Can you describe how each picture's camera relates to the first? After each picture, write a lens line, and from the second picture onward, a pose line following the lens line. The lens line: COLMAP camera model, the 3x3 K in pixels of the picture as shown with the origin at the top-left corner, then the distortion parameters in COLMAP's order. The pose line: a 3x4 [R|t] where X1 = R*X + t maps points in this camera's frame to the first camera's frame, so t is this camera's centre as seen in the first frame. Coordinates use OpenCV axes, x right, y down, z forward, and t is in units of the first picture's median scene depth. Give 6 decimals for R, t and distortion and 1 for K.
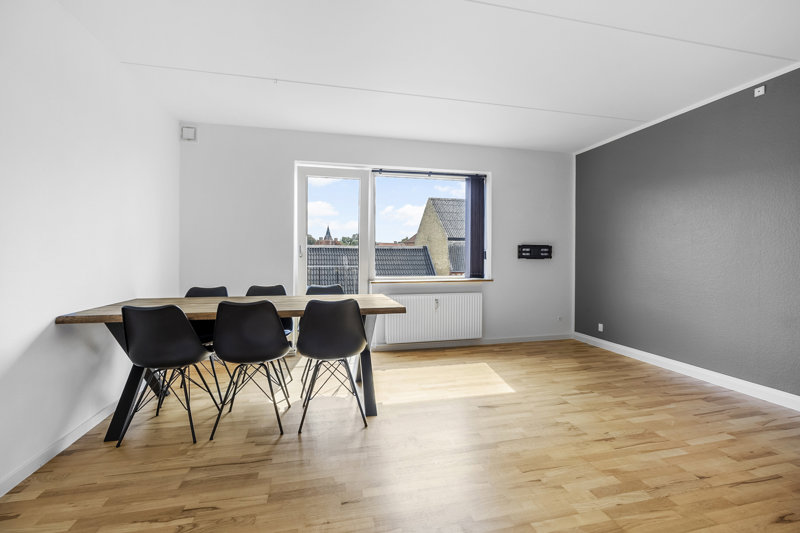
lens RADIAL K [[363.5, 0, 400.0], [0, 363.5, 266.5], [0, 0, 1]] dist [-0.000054, 0.000259]
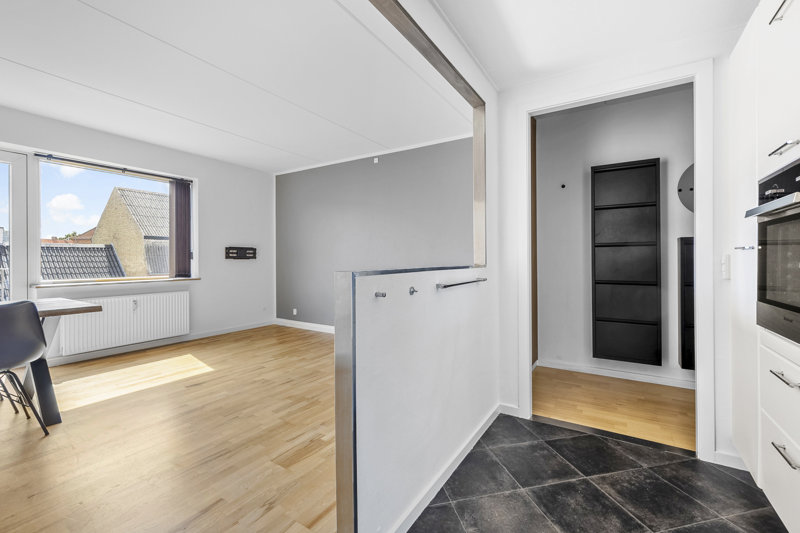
lens RADIAL K [[345.6, 0, 407.3], [0, 345.6, 260.9], [0, 0, 1]] dist [0.011063, 0.000035]
pose [[0.709134, -0.004497, 0.705060, -0.045725], [0.017191, 0.999793, -0.010914, 0.007952], [-0.704864, 0.019860, 0.709064, -0.212238]]
